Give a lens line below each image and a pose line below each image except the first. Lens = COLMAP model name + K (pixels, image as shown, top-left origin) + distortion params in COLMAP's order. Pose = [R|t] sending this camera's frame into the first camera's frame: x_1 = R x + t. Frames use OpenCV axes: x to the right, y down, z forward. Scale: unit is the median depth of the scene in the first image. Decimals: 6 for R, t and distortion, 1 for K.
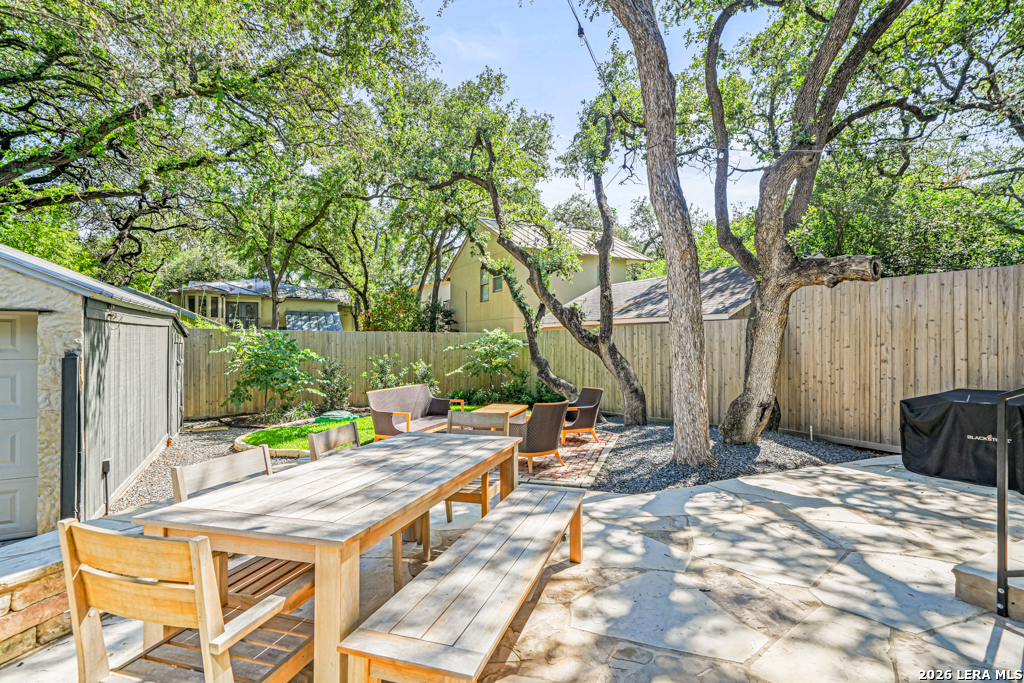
lens RADIAL K [[503.4, 0, 502.7], [0, 503.4, 344.8], [0, 0, 1]] dist [0.017217, 0.000890]
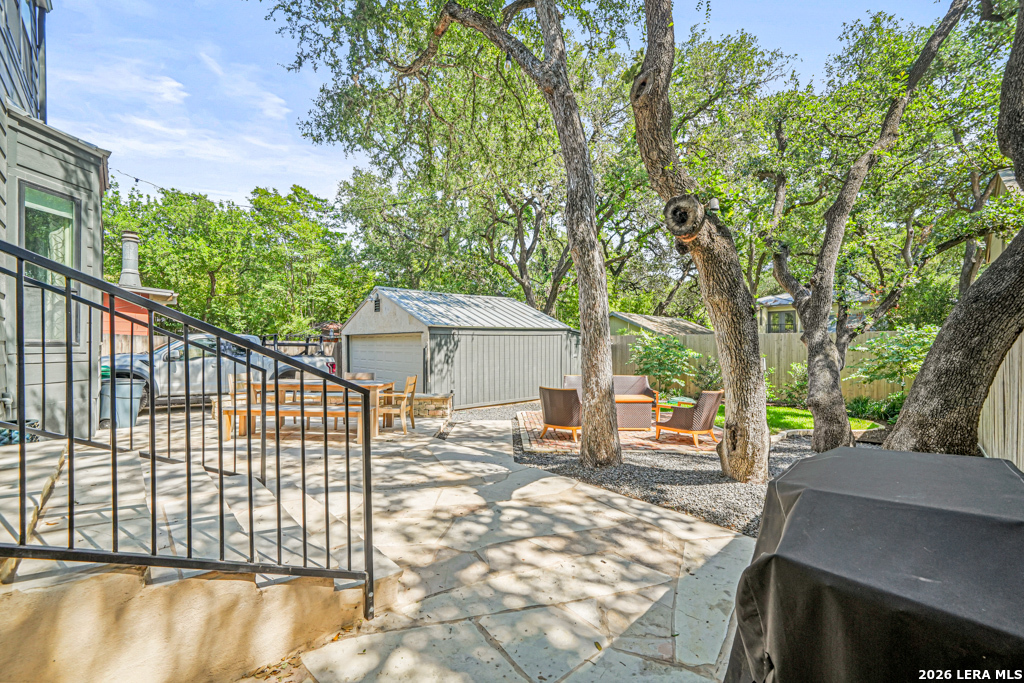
lens RADIAL K [[413.6, 0, 517.5], [0, 413.6, 345.7], [0, 0, 1]] dist [0.001506, 0.000136]
pose [[0.278125, -0.005777, -0.960527, 1.119435], [-0.002348, 0.999975, -0.006694, 0.018671], [0.960542, 0.004118, 0.278105, 0.650090]]
